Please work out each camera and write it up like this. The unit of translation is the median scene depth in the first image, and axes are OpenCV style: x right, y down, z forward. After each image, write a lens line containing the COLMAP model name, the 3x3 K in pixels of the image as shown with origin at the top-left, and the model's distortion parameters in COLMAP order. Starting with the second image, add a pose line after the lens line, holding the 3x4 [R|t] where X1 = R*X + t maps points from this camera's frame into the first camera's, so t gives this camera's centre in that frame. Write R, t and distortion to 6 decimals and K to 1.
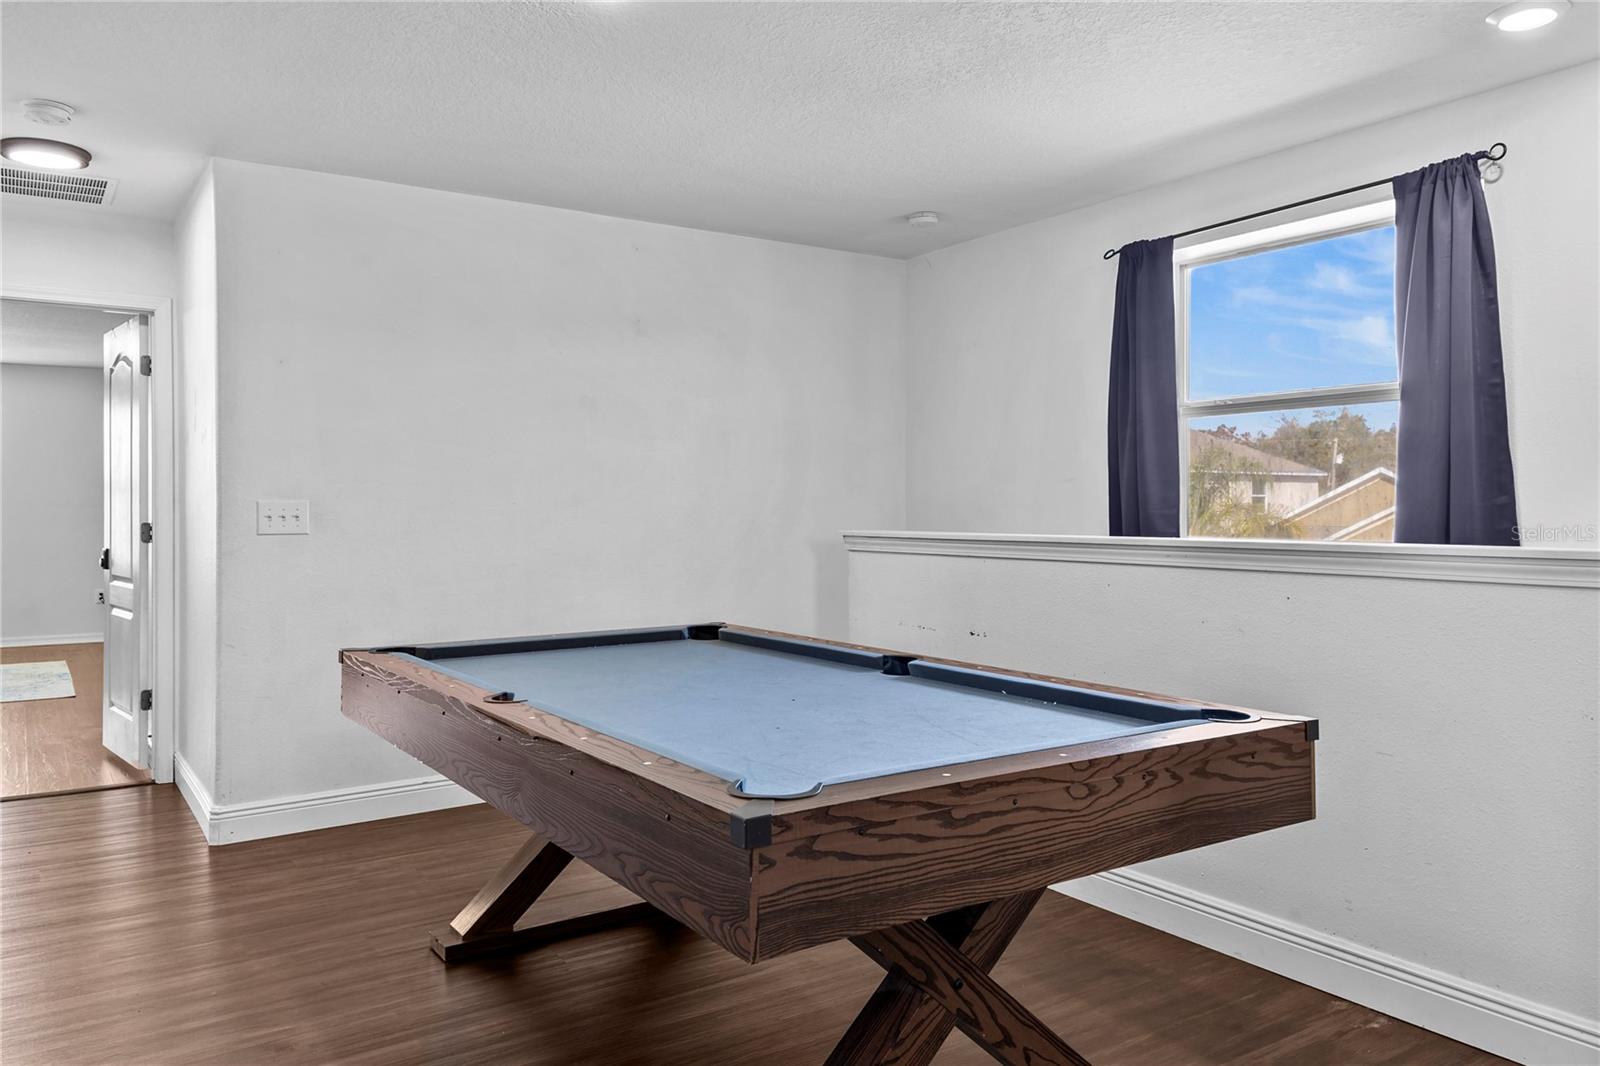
lens RADIAL K [[1145.7, 0, 804.1], [0, 1145.7, 530.5], [0, 0, 1]] dist [0.014119, 0.005606]
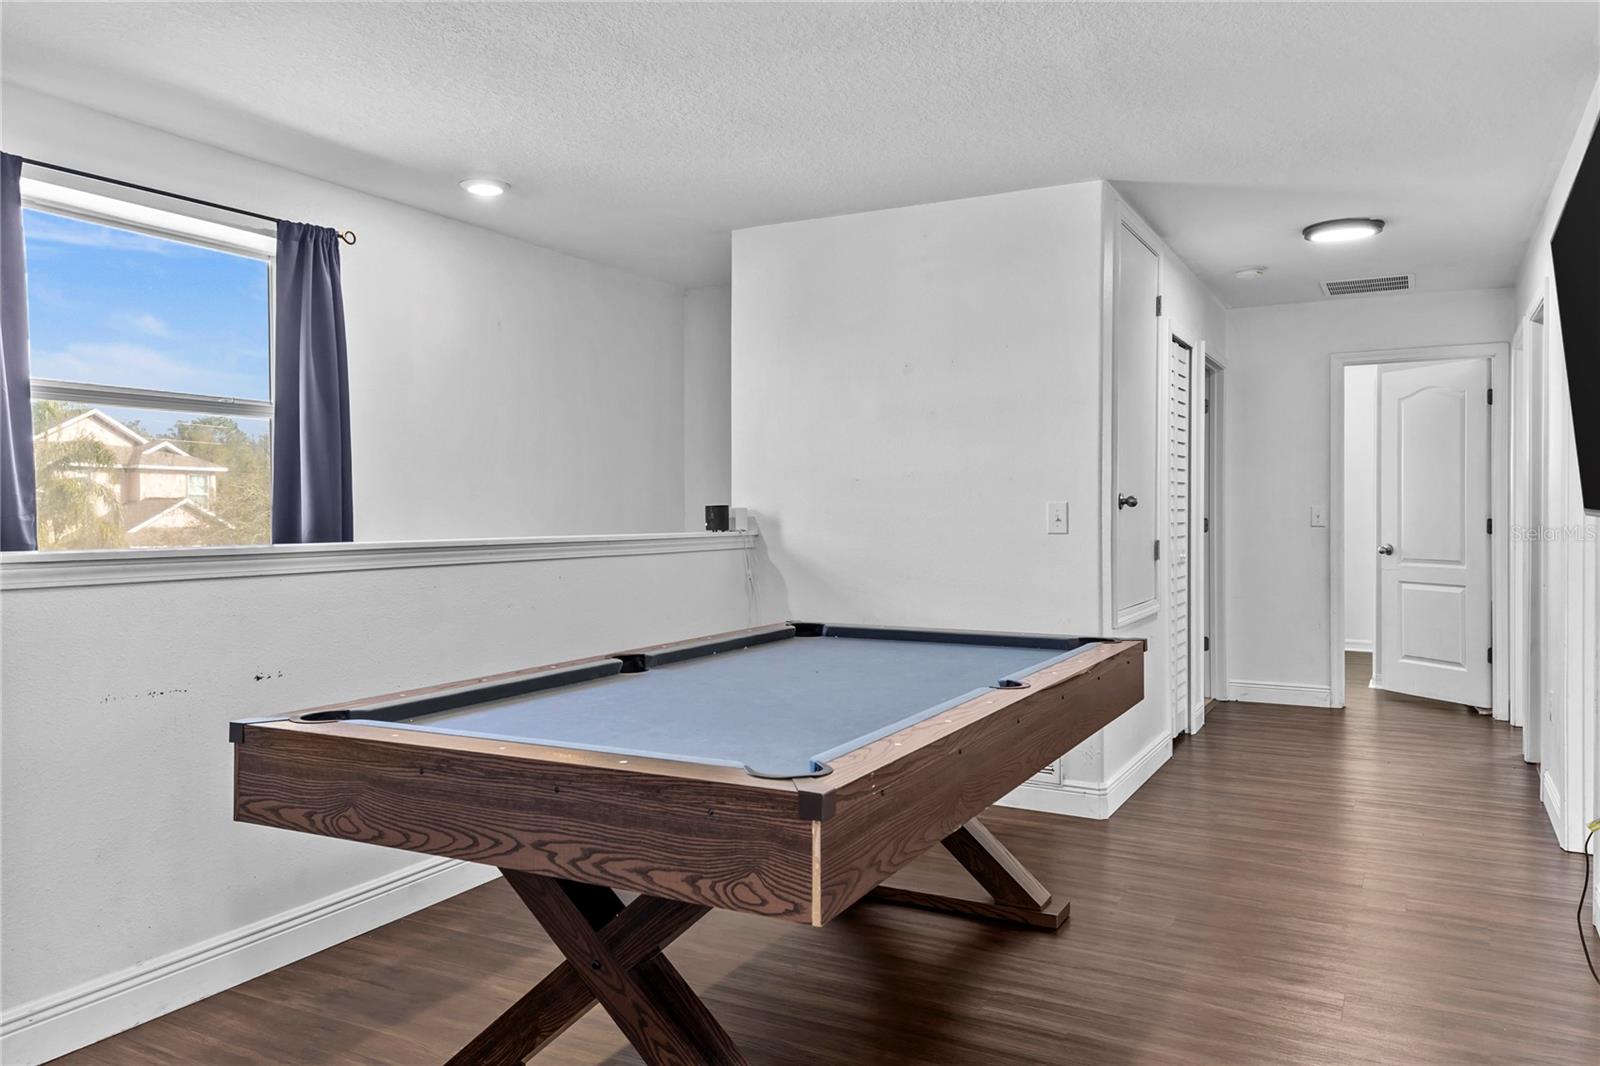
lens RADIAL K [[1145.7, 0, 803.0], [0, 1145.7, 523.3], [0, 0, 1]] dist [0.014119, 0.005606]
pose [[-0.481047, -0.009126, 0.876647, -0.721189], [0.018974, 0.999603, 0.020818, -0.022301], [-0.876489, 0.026647, -0.480683, 1.090234]]
